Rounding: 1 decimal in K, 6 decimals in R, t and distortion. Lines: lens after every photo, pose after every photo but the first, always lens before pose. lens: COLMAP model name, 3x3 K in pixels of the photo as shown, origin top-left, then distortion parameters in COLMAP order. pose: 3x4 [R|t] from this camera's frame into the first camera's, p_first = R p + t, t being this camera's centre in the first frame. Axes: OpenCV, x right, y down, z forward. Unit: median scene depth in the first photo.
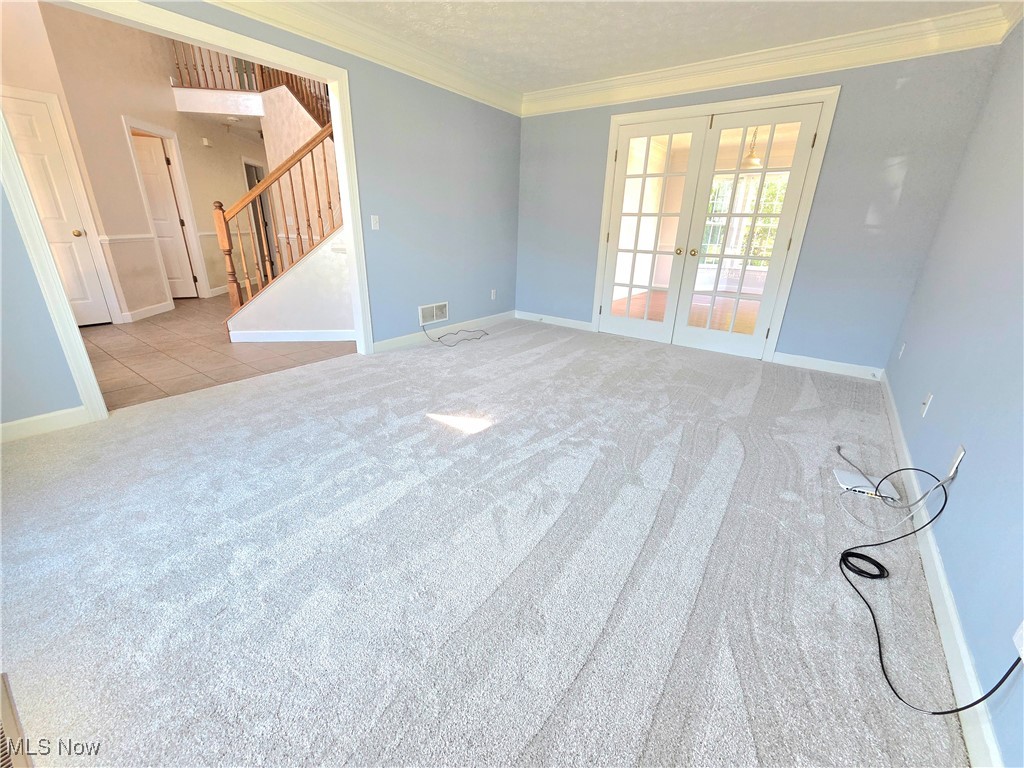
lens RADIAL K [[421.7, 0, 510.6], [0, 421.7, 385.1], [0, 0, 1]] dist [-0.000741, -0.000153]
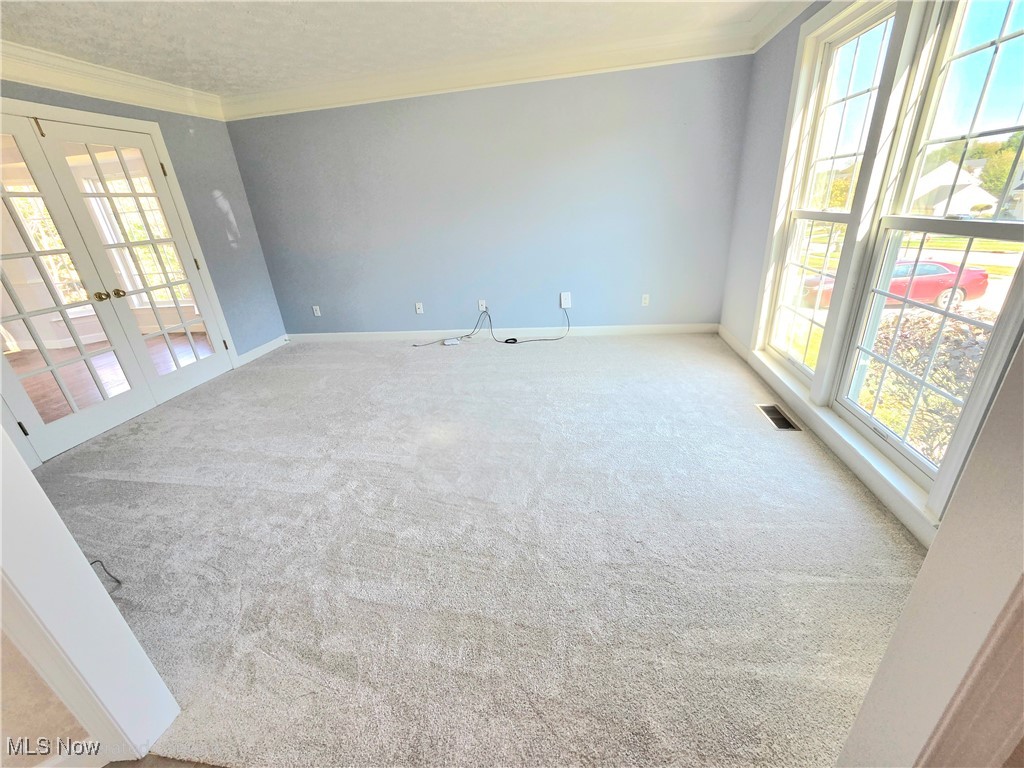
lens RADIAL K [[421.7, 0, 510.6], [0, 421.7, 385.1], [0, 0, 1]] dist [-0.000741, -0.000153]
pose [[-0.460840, -0.347423, 0.816654, -0.787990], [0.366972, 0.763242, 0.531784, -0.426498], [-0.808058, 0.544756, -0.224238, 0.862525]]
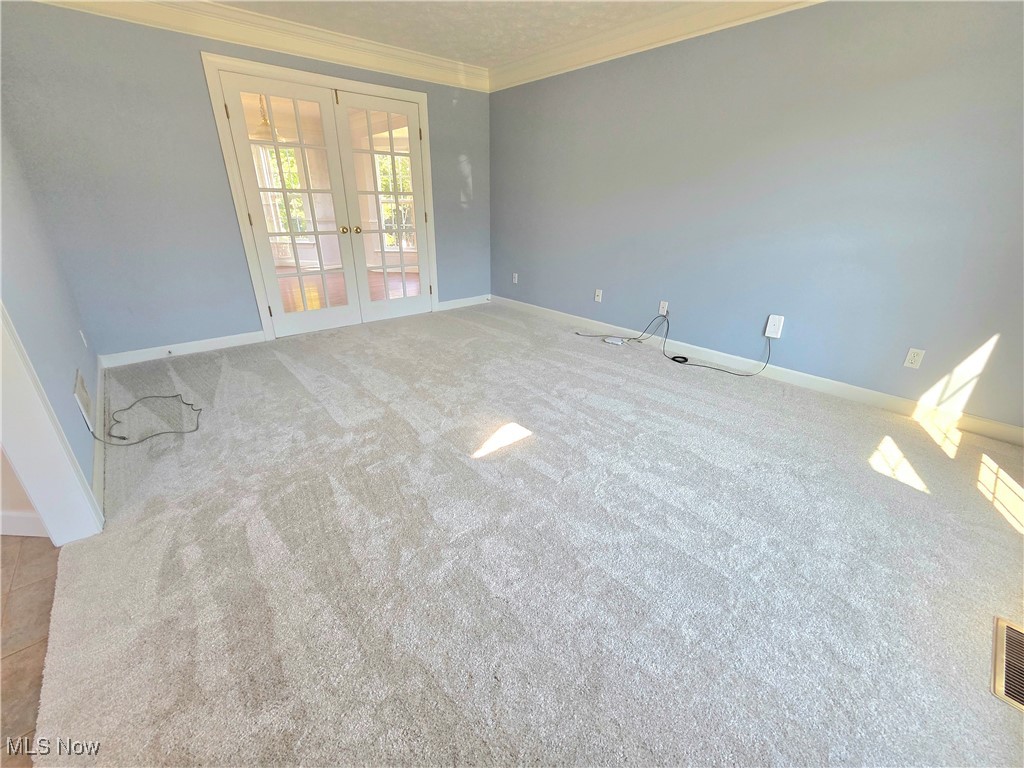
lens RADIAL K [[423.6, 0, 513.5], [0, 423.6, 385.2], [0, 0, 1]] dist [-0.001091, -0.000426]
pose [[0.209604, -0.408987, 0.888142, -0.698779], [0.338234, 0.882571, 0.326598, -0.243998], [-0.917422, 0.231943, 0.323324, 0.527256]]
